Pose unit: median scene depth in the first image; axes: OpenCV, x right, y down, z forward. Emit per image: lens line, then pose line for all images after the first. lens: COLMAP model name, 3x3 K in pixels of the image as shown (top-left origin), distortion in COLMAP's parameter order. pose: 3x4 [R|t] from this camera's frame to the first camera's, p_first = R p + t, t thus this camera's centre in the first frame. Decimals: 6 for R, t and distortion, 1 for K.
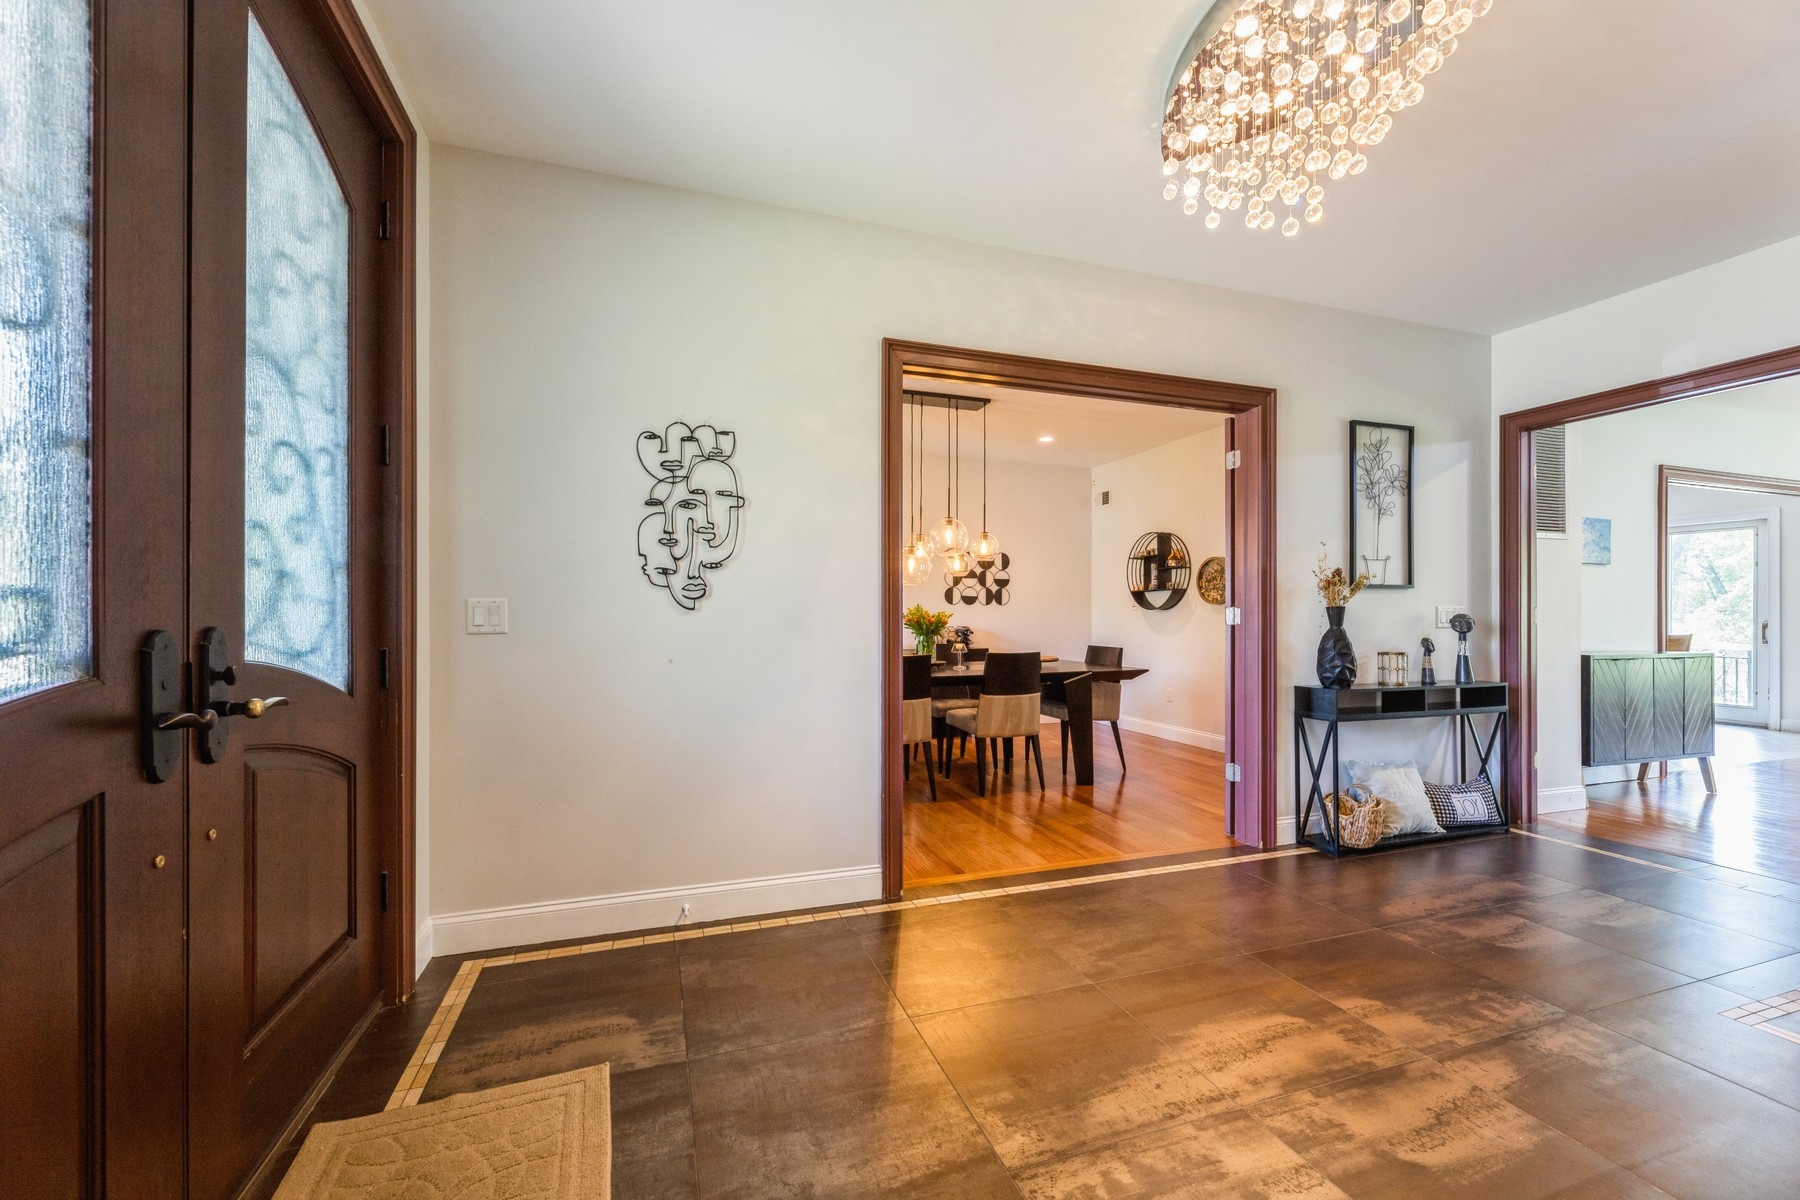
lens RADIAL K [[737.9, 0, 910.4], [0, 737.9, 609.7], [0, 0, 1]] dist [0.001052, 0.000456]
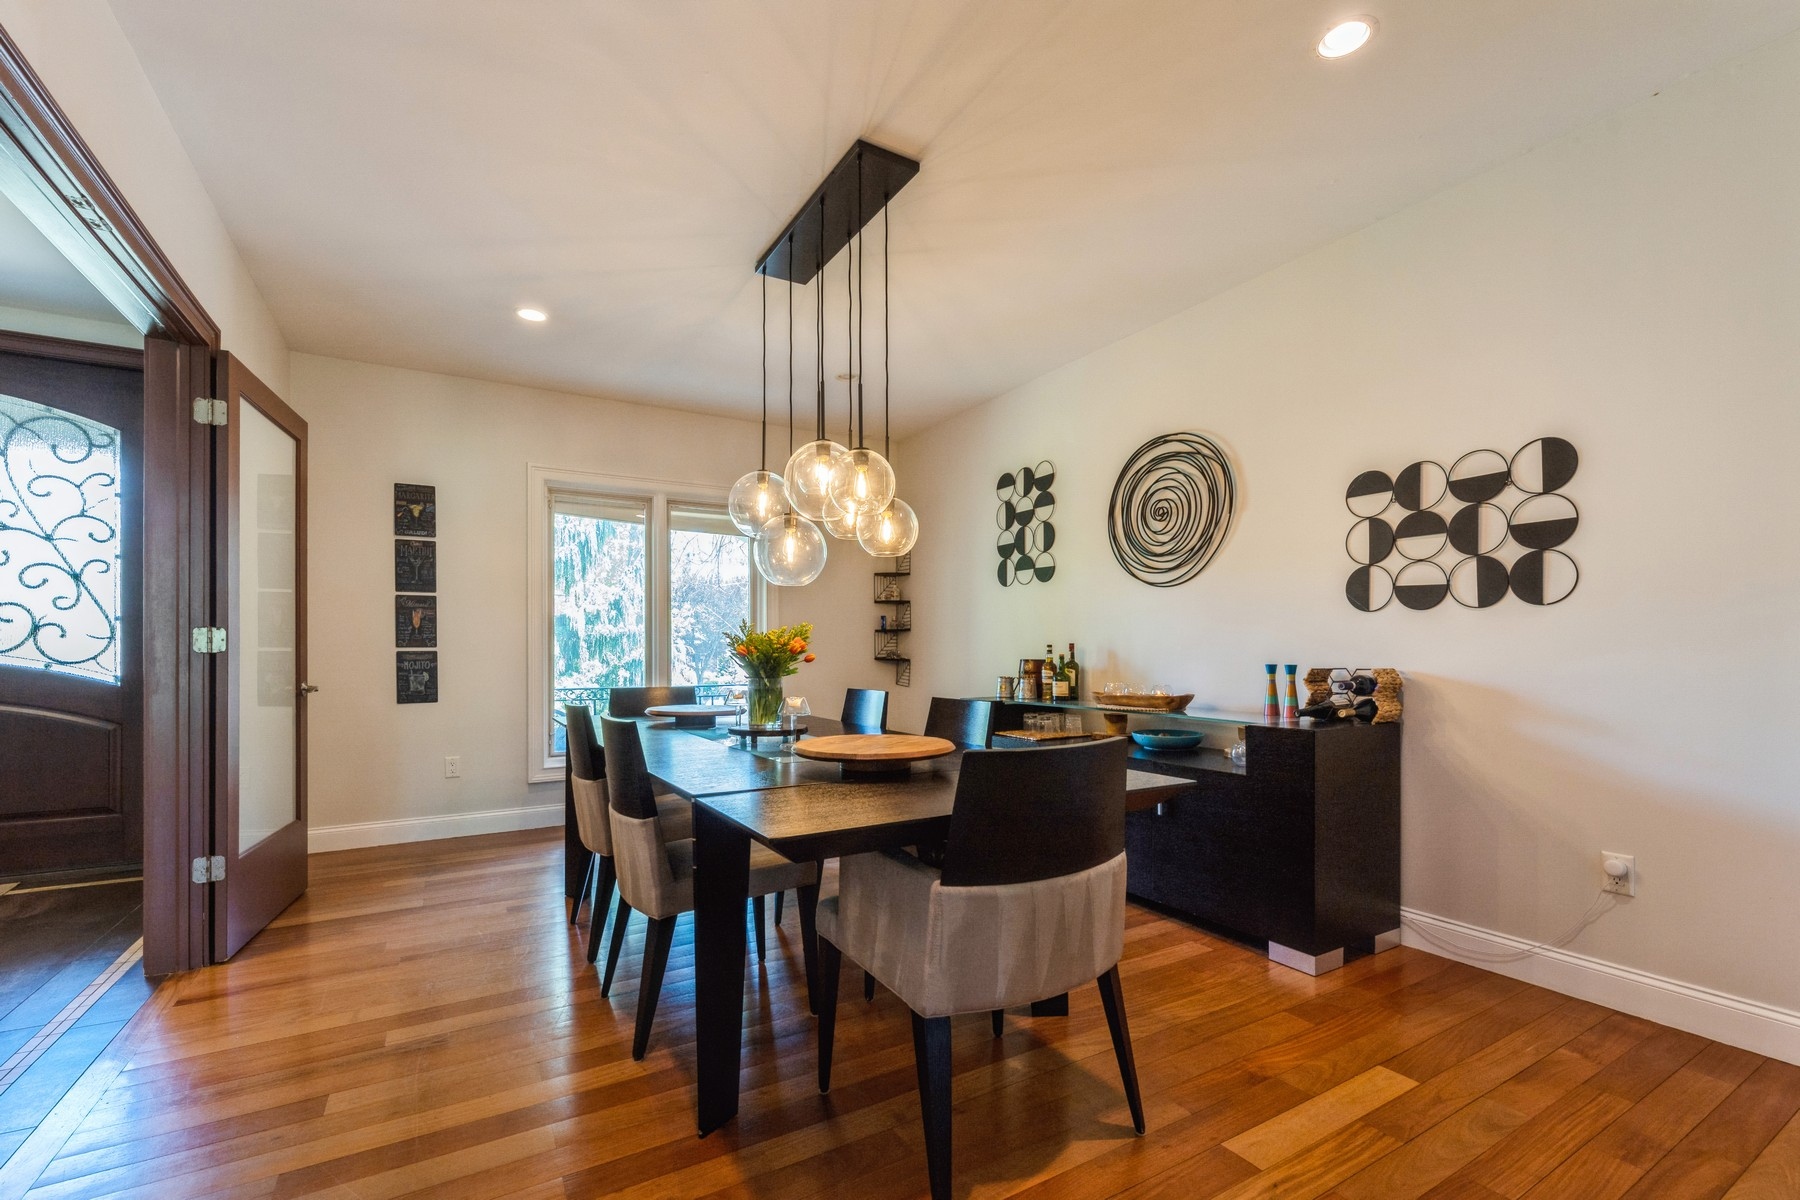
lens RADIAL K [[772.4, 0, 891.0], [0, 772.4, 651.0], [0, 0, 1]] dist [-0.001541, -0.000529]
pose [[0.175700, -0.000944, -0.984443, 0.422962], [0.007597, 0.999971, 0.000397, 0.011724], [0.984415, -0.007549, 0.175702, 0.715655]]
